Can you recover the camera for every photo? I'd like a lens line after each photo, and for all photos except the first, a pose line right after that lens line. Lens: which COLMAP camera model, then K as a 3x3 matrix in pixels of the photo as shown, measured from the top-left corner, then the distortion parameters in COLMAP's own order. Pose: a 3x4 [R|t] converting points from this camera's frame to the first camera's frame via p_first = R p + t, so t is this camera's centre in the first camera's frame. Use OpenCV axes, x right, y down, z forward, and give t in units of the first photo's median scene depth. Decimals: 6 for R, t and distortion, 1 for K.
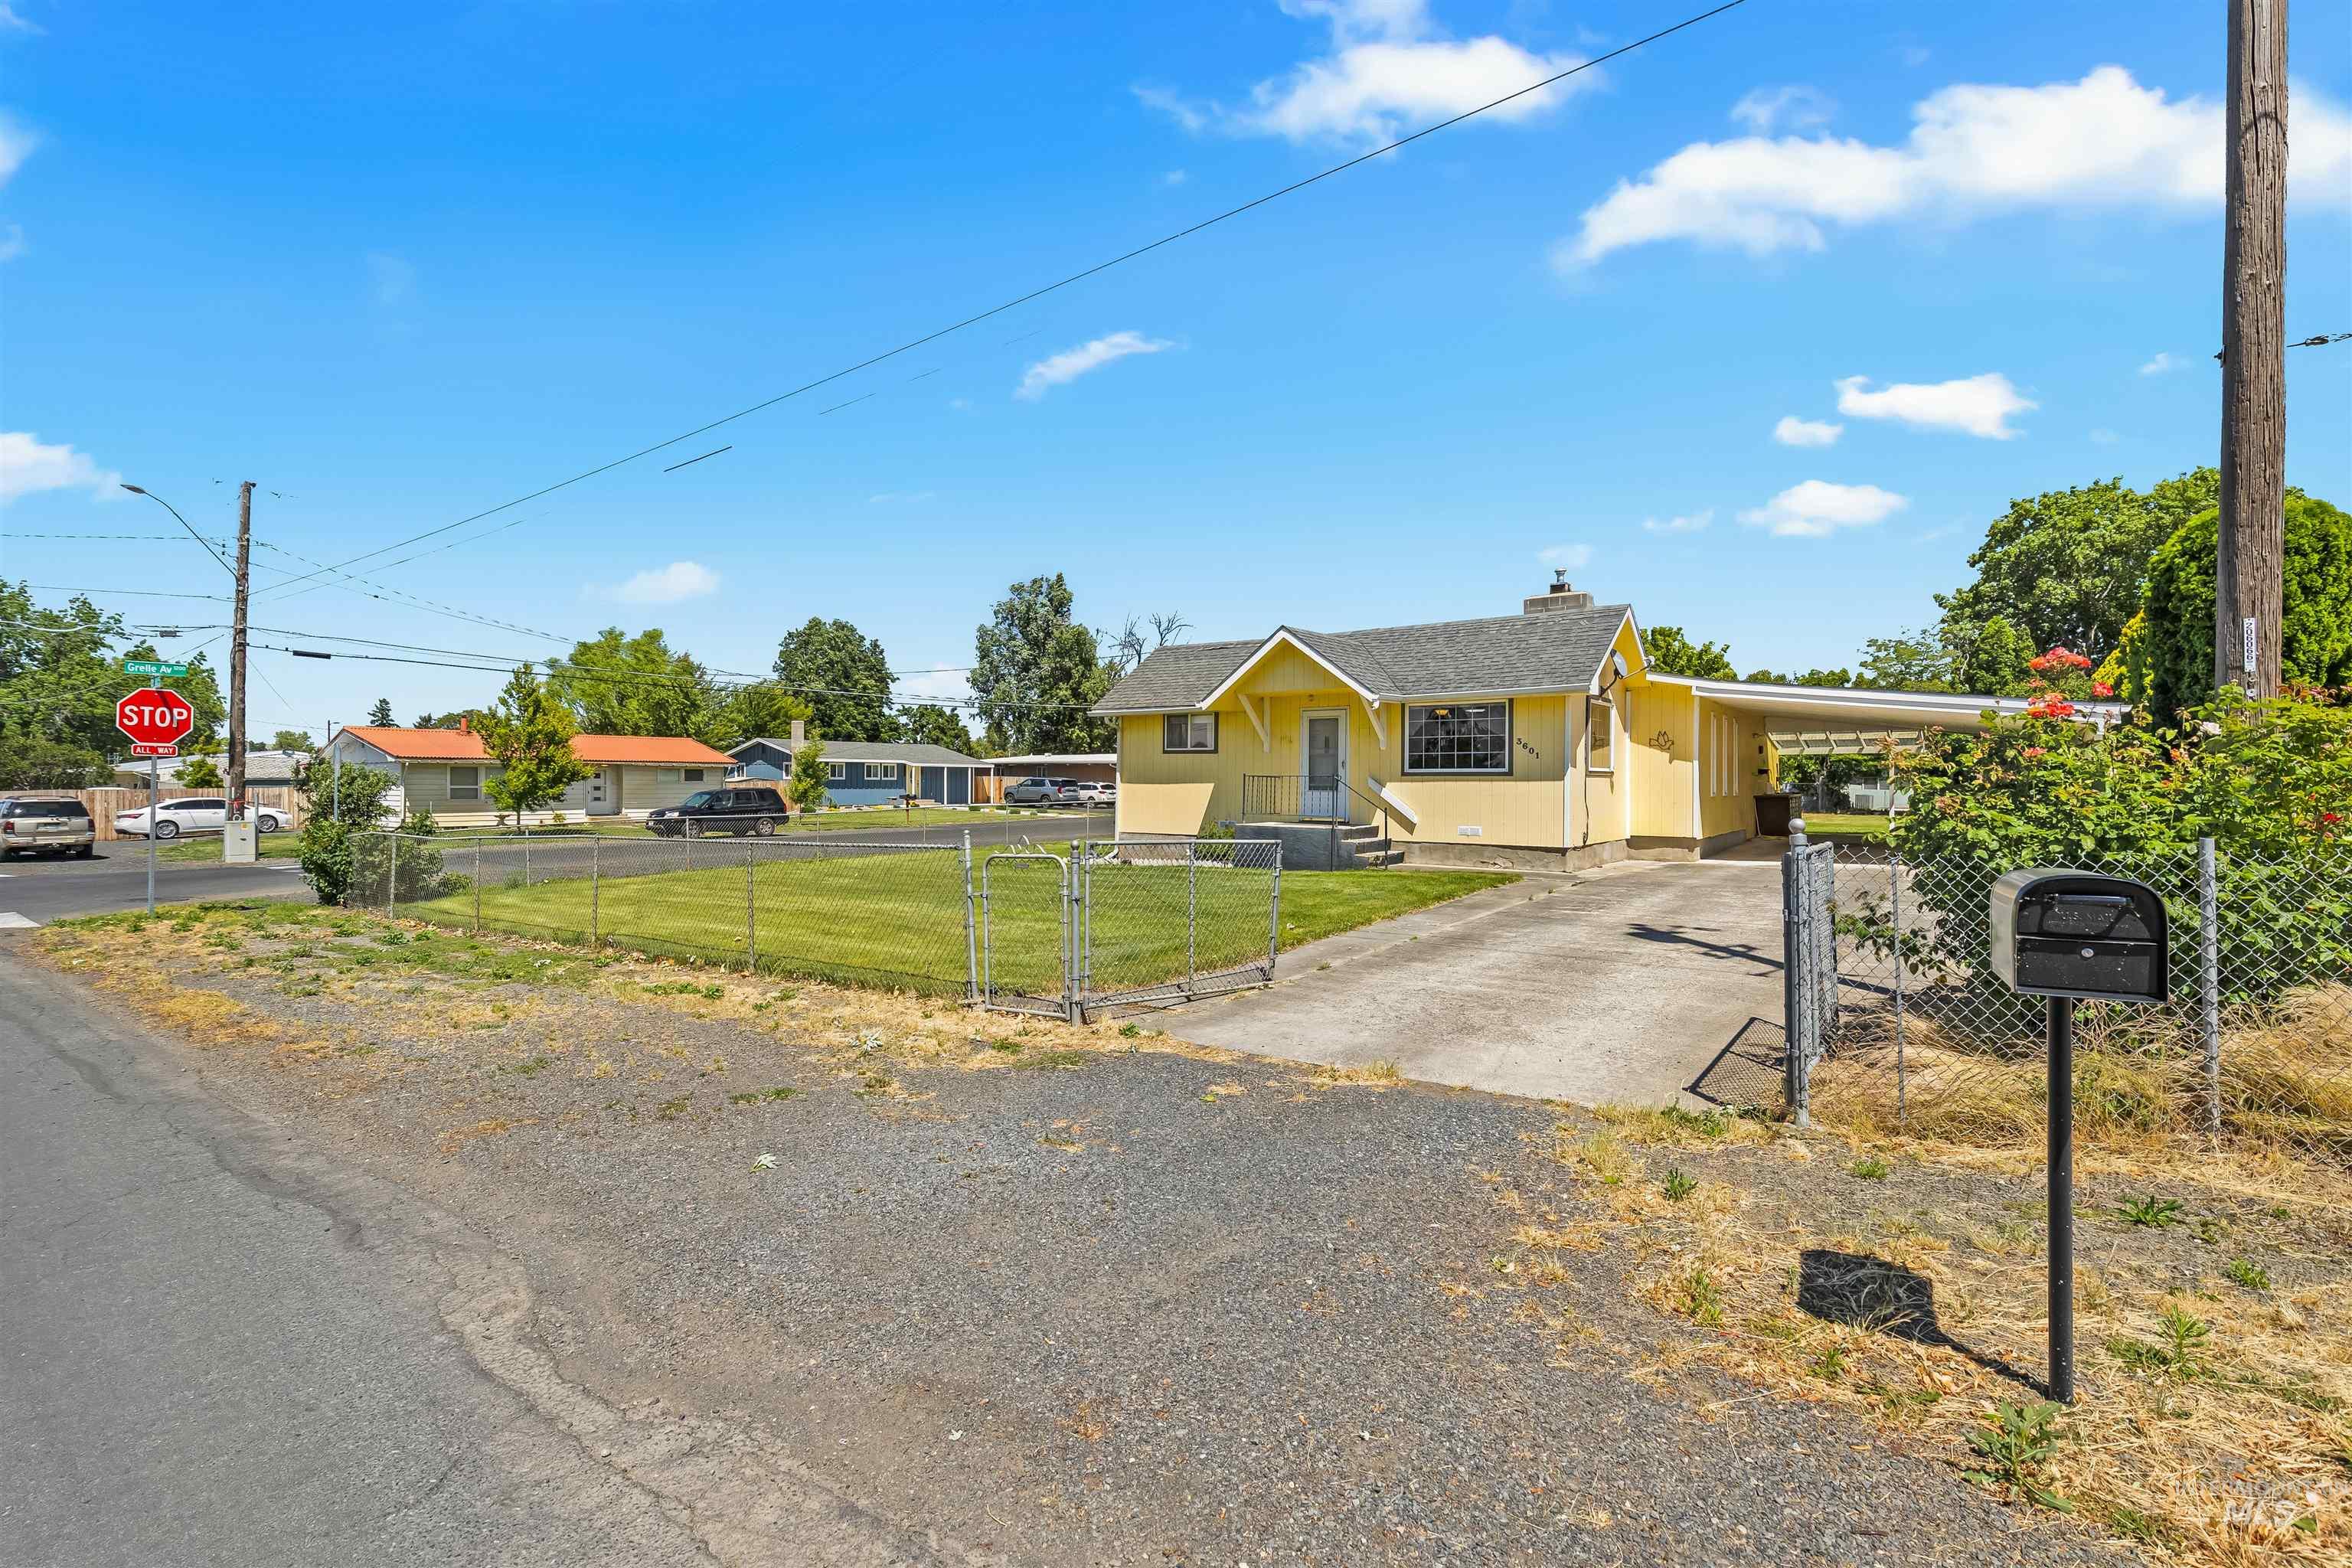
lens RADIAL K [[1077.4, 0, 1154.8], [0, 1077.4, 769.5], [0, 0, 1]] dist [-0.001818, -0.000601]
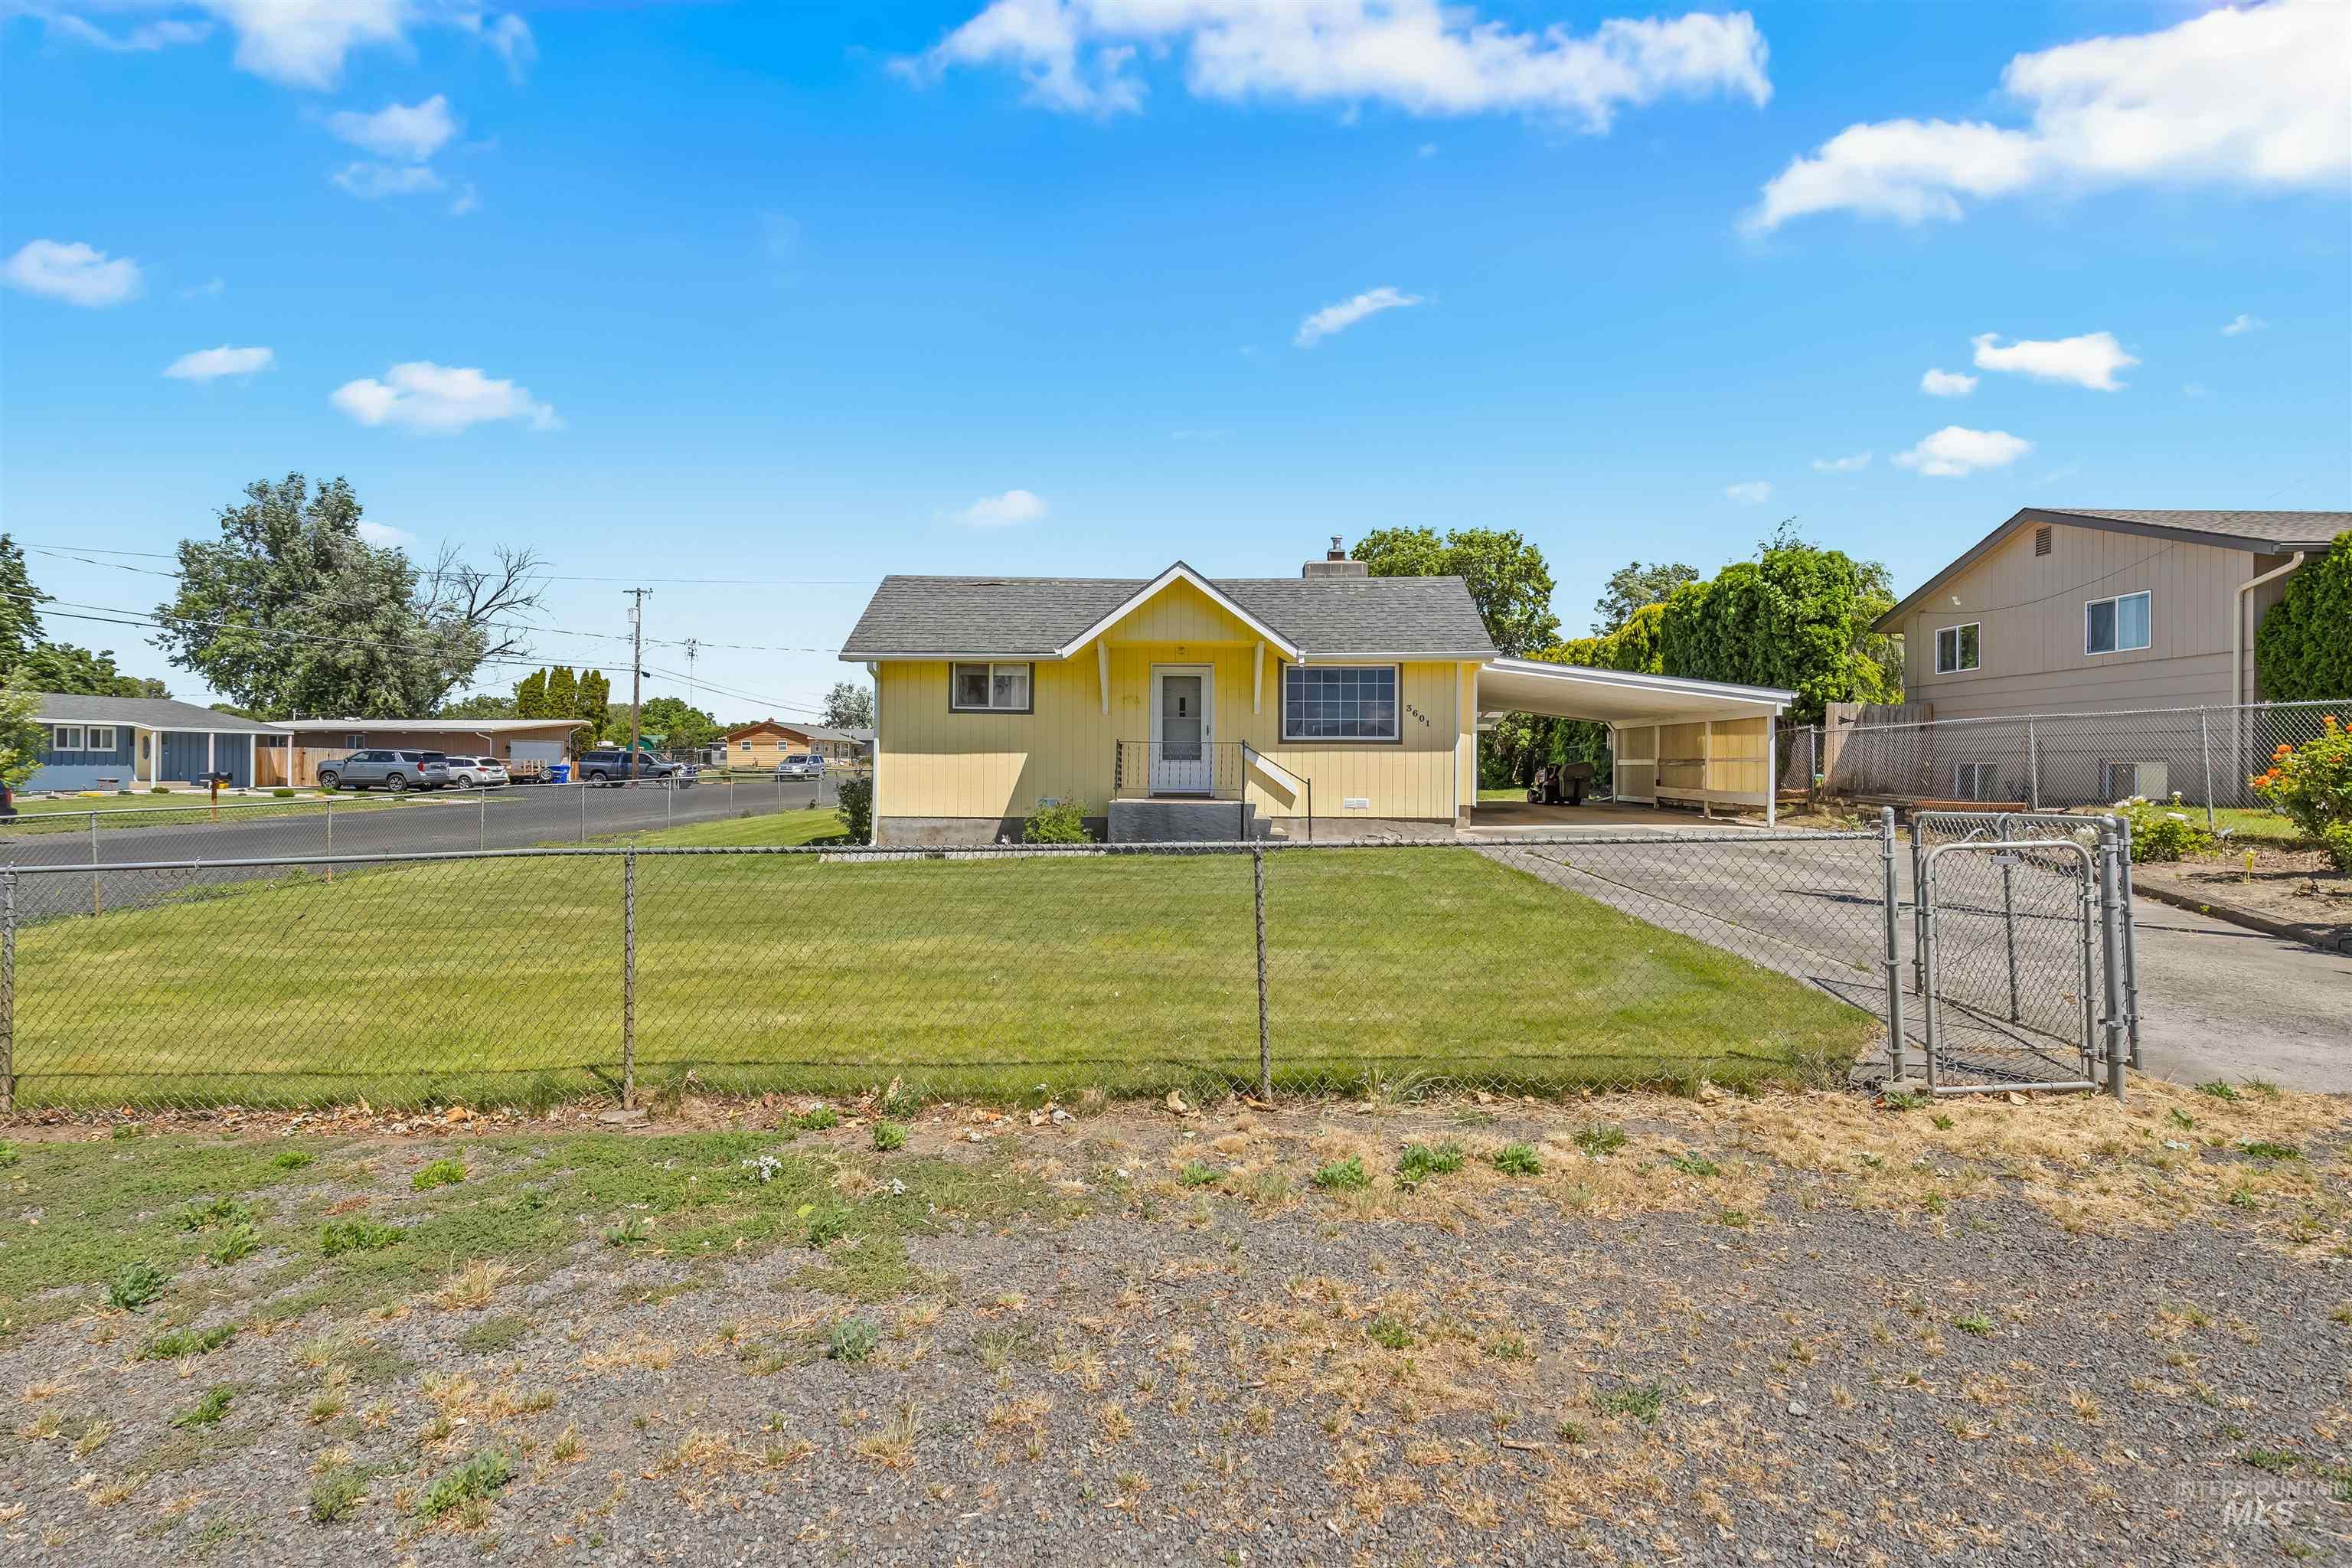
lens RADIAL K [[1076.7, 0, 1180.5], [0, 1076.7, 754.4], [0, 0, 1]] dist [0.001657, 0.000164]
pose [[0.806699, 0.001773, 0.590960, -0.313189], [-0.006669, 0.999959, 0.006104, 0.008392], [-0.590925, -0.008865, 0.806678, 0.279995]]
